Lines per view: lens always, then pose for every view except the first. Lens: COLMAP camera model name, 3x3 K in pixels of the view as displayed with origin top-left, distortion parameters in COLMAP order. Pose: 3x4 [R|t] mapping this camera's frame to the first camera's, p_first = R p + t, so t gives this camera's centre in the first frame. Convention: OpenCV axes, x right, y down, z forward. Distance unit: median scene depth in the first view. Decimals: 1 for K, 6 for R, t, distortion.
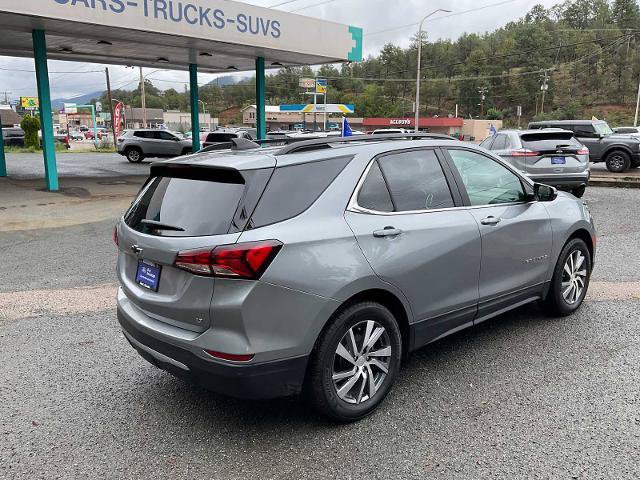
lens RADIAL K [[531.7, 0, 317.8], [0, 531.7, 239.2], [0, 0, 1]] dist [0.067101, -0.114530]
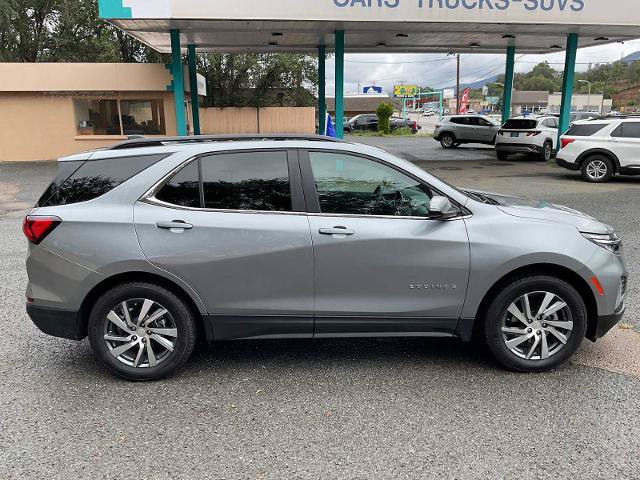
lens RADIAL K [[531.7, 0, 320.1], [0, 531.7, 242.8], [0, 0, 1]] dist [0.067101, -0.114530]
pose [[0.774276, 0.146651, -0.615621, 0.284134], [-0.124645, 0.989064, 0.078843, -0.027462], [0.620451, 0.015688, 0.784088, 0.087946]]
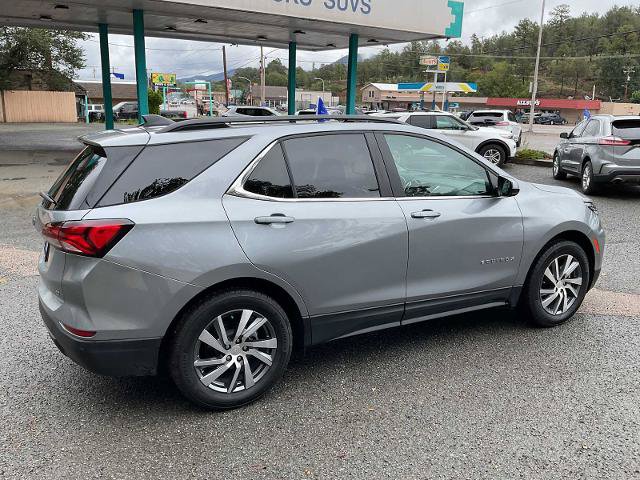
lens RADIAL K [[531.7, 0, 319.1], [0, 531.7, 239.5], [0, 0, 1]] dist [0.067101, -0.114530]
pose [[0.974751, 0.073586, -0.210823, 0.111601], [-0.065581, 0.996845, 0.044723, -0.006796], [0.213449, -0.029768, 0.976501, 0.024520]]
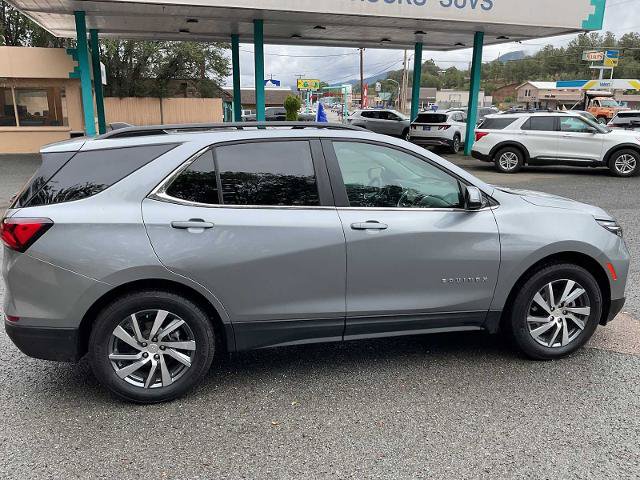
lens RADIAL K [[531.7, 0, 319.6], [0, 531.7, 240.5], [0, 0, 1]] dist [0.067101, -0.114530]
pose [[0.878730, 0.122589, -0.461308, 0.213495], [-0.104121, 0.992413, 0.065390, -0.019386], [0.465824, -0.009428, 0.884827, 0.067587]]
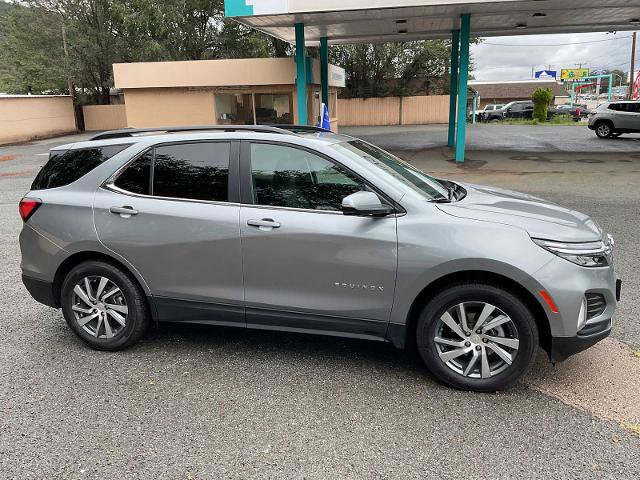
lens RADIAL K [[531.7, 0, 321.2], [0, 531.7, 241.4], [0, 0, 1]] dist [0.067101, -0.114530]
pose [[0.554768, 0.195456, -0.808721, 0.367159], [-0.148757, 0.979653, 0.134723, -0.046556], [0.818599, 0.045563, 0.572555, 0.184435]]
